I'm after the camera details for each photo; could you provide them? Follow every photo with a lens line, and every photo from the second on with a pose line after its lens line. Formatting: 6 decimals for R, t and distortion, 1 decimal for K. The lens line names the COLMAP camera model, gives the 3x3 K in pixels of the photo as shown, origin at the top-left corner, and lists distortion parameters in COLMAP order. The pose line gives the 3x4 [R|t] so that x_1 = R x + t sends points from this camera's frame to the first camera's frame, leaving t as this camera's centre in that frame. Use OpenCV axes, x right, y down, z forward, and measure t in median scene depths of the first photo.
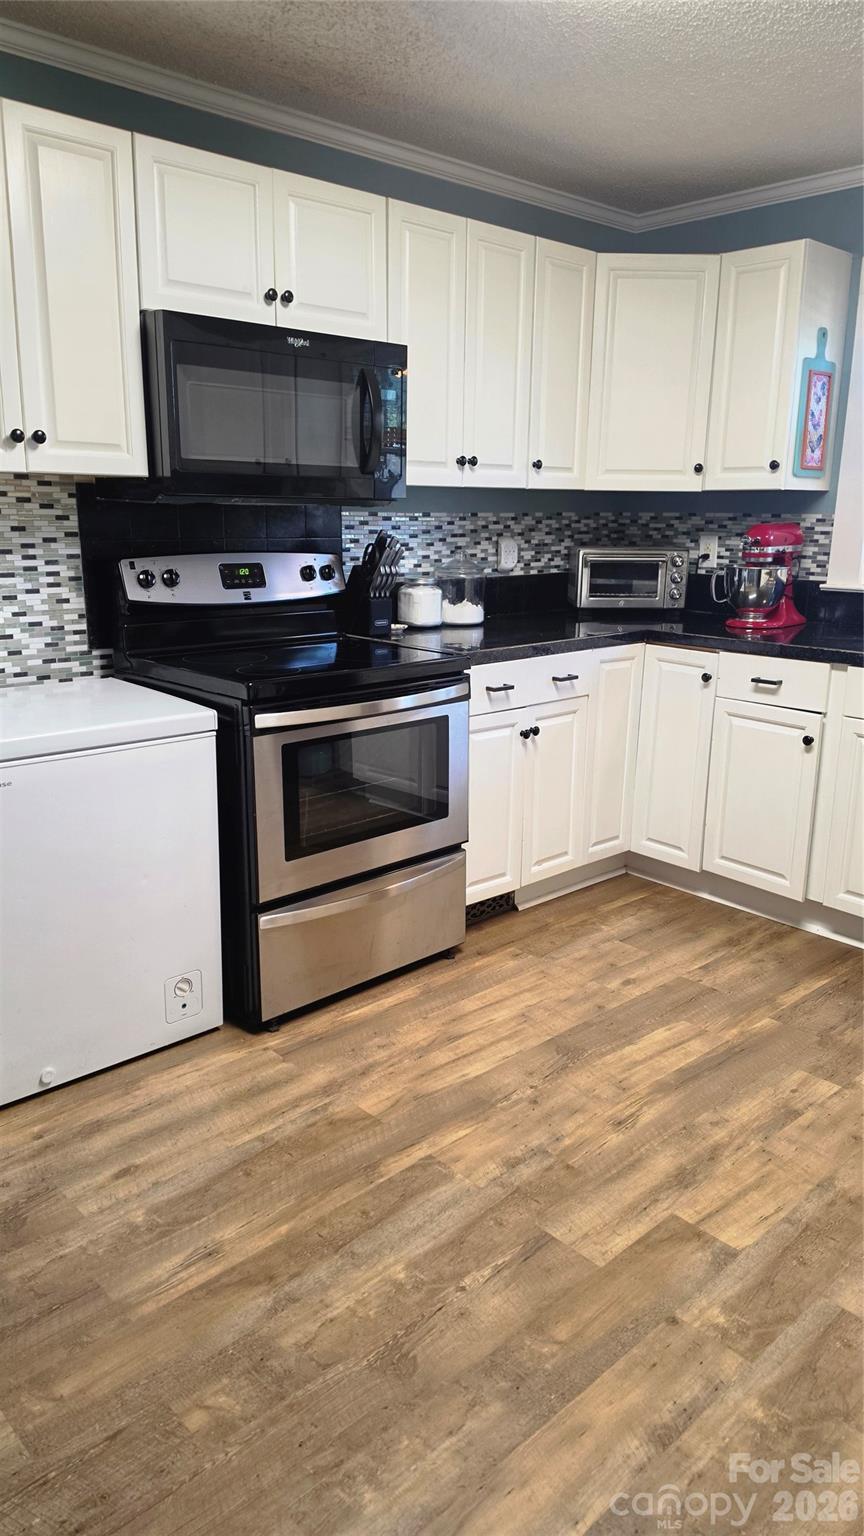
lens RADIAL K [[1066.8, 0, 432.0], [0, 1066.8, 768.0], [0, 0, 1]] dist [0.087818, -0.103644]
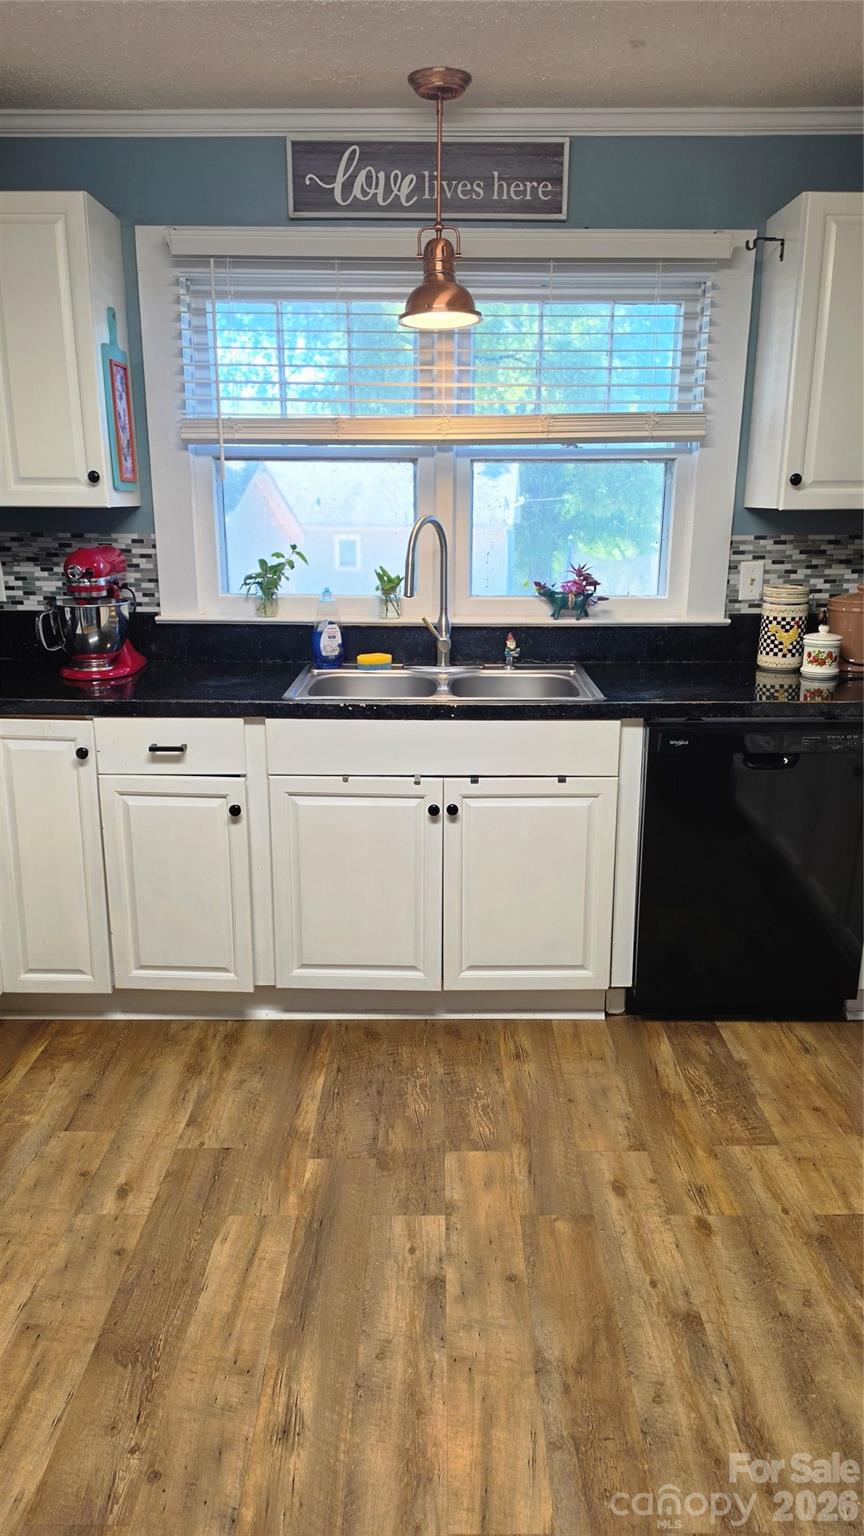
lens RADIAL K [[1066.8, 0, 432.0], [0, 1066.8, 768.0], [0, 0, 1]] dist [0.087818, -0.103644]
pose [[0.679945, -0.197715, 0.706104, -0.133379], [0.181185, 0.978404, 0.099489, -0.114125], [-0.710525, 0.060288, 0.701084, 0.299000]]
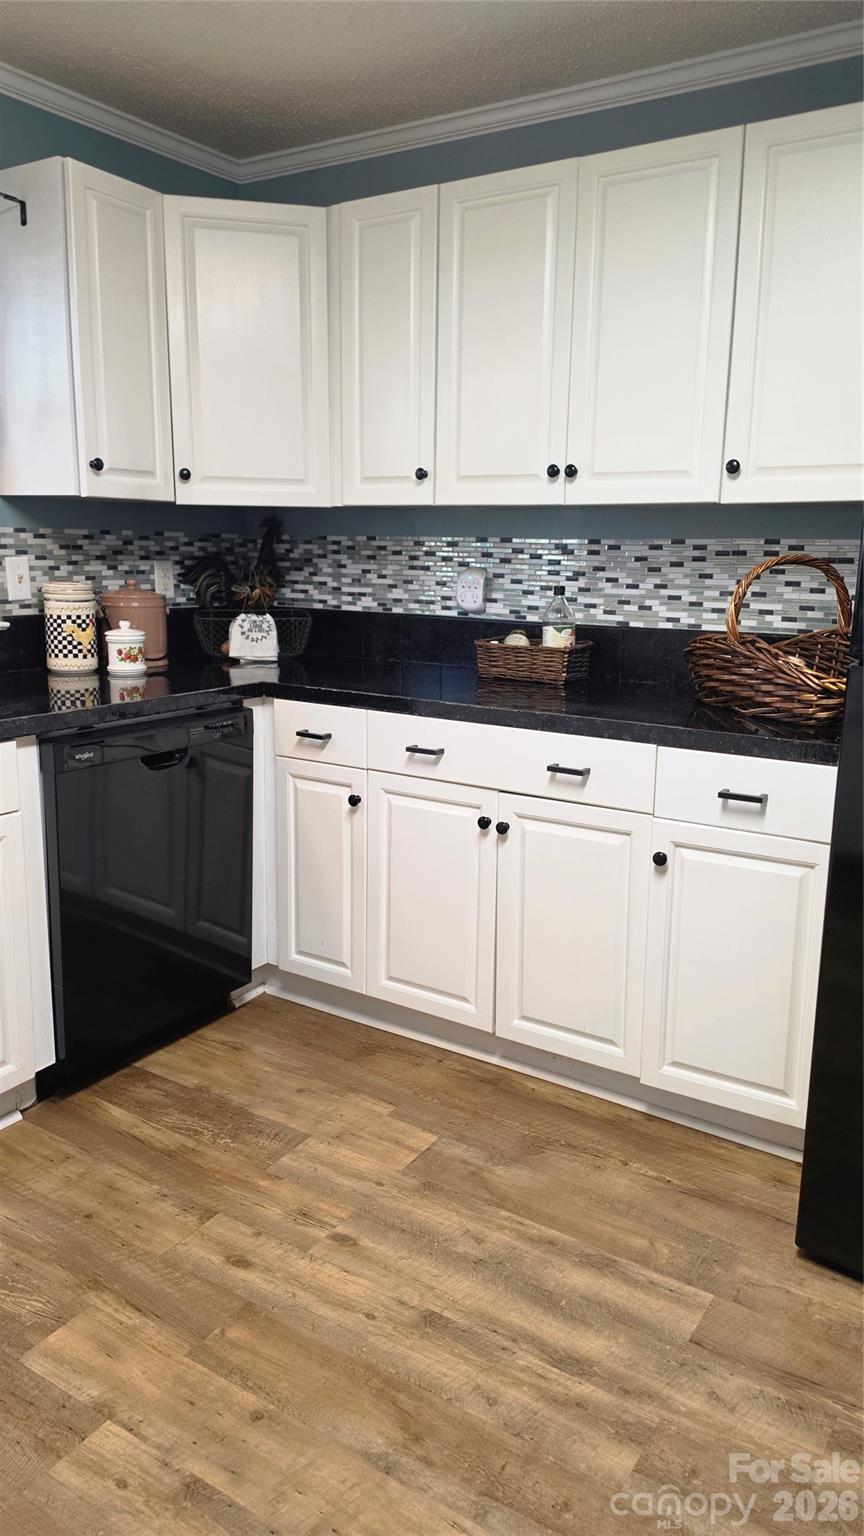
lens RADIAL K [[1086.9, 0, 431.2], [0, 1086.9, 740.5], [0, 0, 1]] dist [0.098170, -0.099802]
pose [[-0.249815, -0.195490, 0.948354, -0.163259], [0.205872, 0.946292, 0.249296, -0.160984], [-0.946155, 0.257517, -0.196152, 0.669366]]
